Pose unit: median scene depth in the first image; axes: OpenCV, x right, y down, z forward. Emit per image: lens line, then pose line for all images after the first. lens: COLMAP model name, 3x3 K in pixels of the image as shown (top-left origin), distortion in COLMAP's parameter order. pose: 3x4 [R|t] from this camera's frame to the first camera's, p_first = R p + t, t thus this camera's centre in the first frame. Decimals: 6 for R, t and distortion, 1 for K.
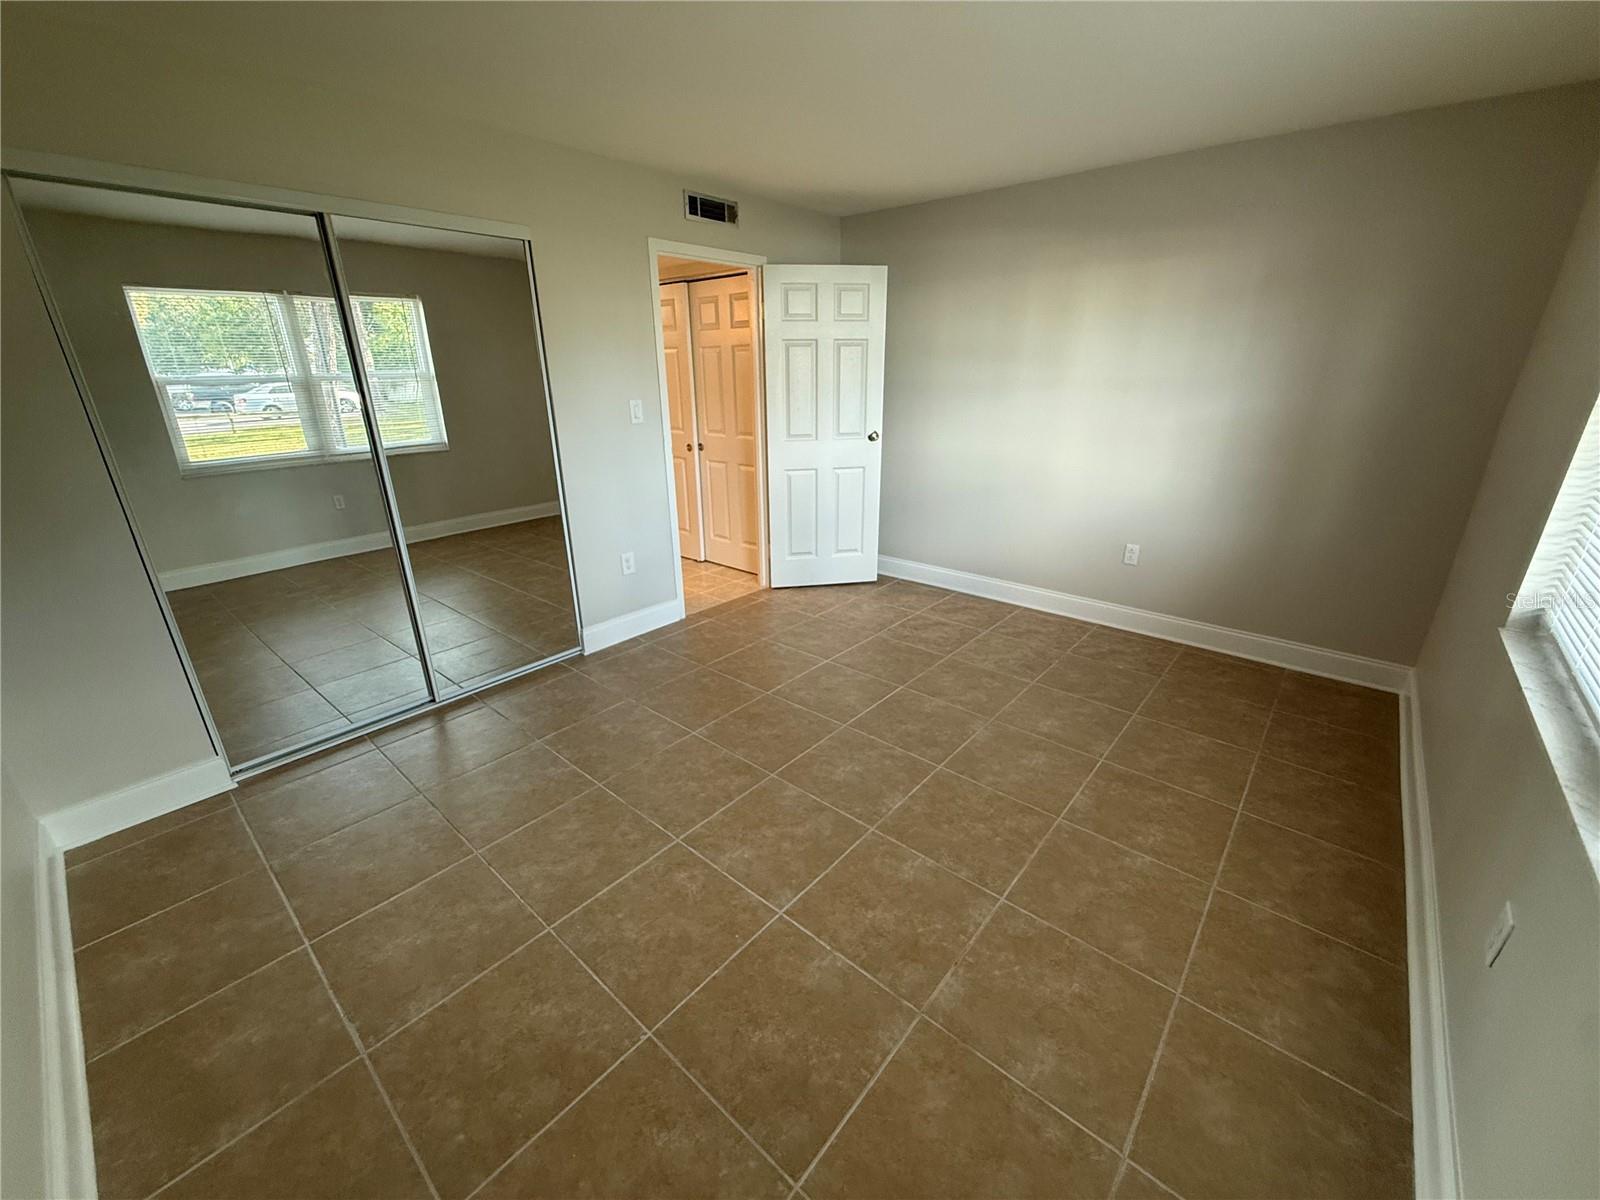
lens RADIAL K [[639.0, 0, 797.7], [0, 639.0, 599.3], [0, 0, 1]] dist [0.000009, -0.000385]
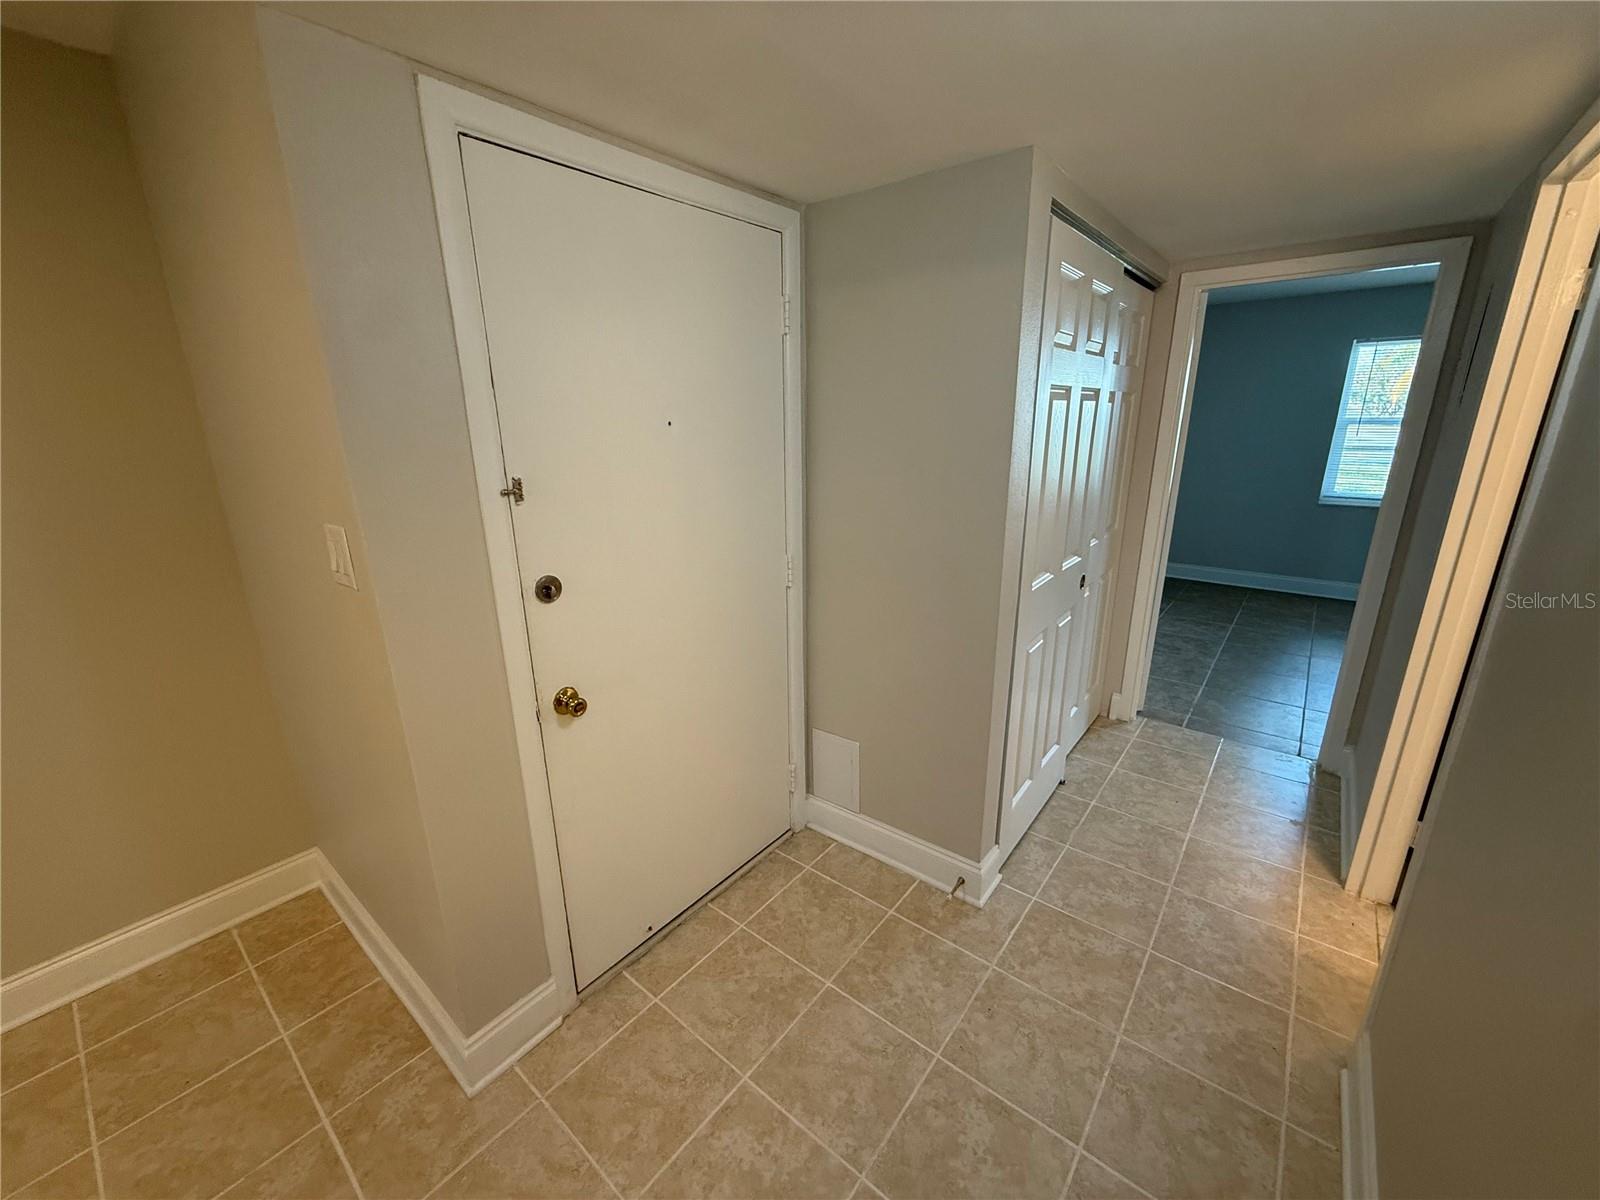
lens RADIAL K [[639.0, 0, 794.9], [0, 639.0, 598.6], [0, 0, 1]] dist [0.000009, -0.000385]
pose [[-0.031139, -0.268682, 0.962726, -1.379759], [0.357136, 0.896618, 0.261783, -0.921259], [-0.933533, 0.351976, 0.068036, 2.475327]]
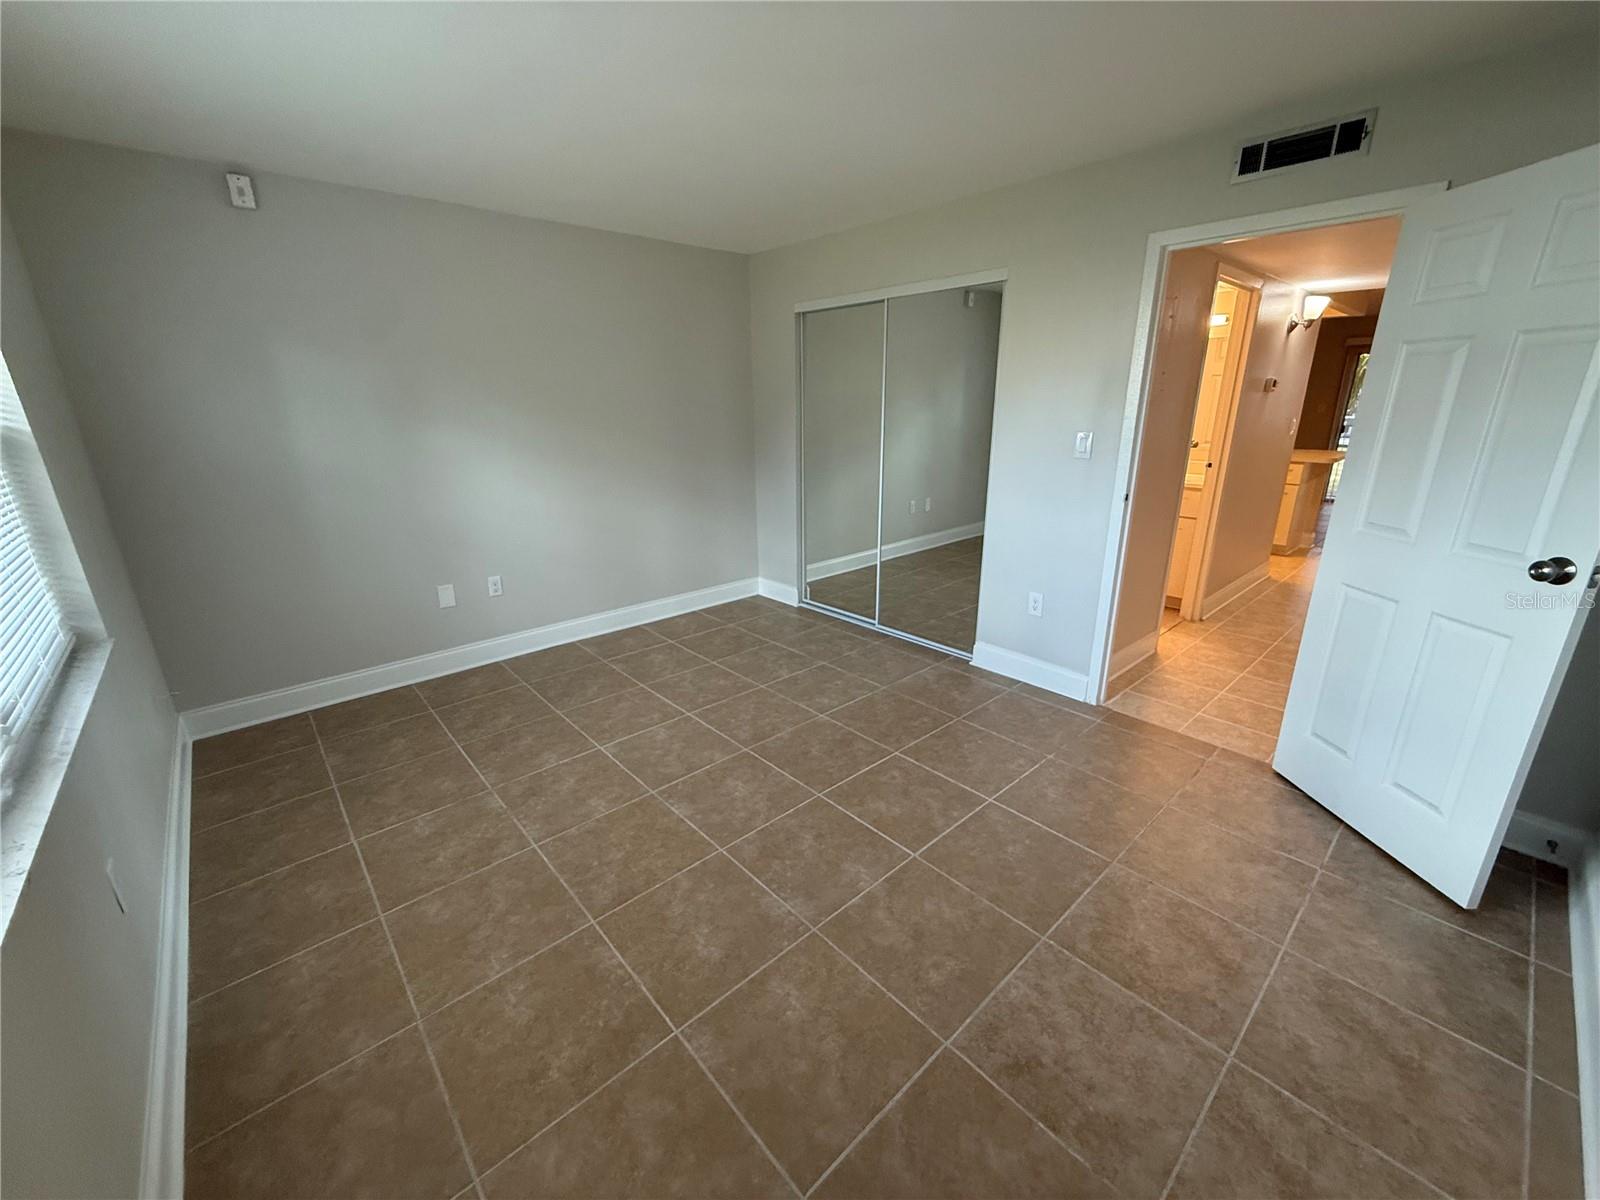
lens RADIAL K [[639.0, 0, 795.7], [0, 639.0, 597.4], [0, 0, 1]] dist [0.000009, -0.000385]
pose [[-0.127607, 0.305499, -0.943603, 0.996169], [-0.331120, 0.883675, 0.330876, -0.393465], [0.934920, 0.354668, -0.011606, 1.051403]]
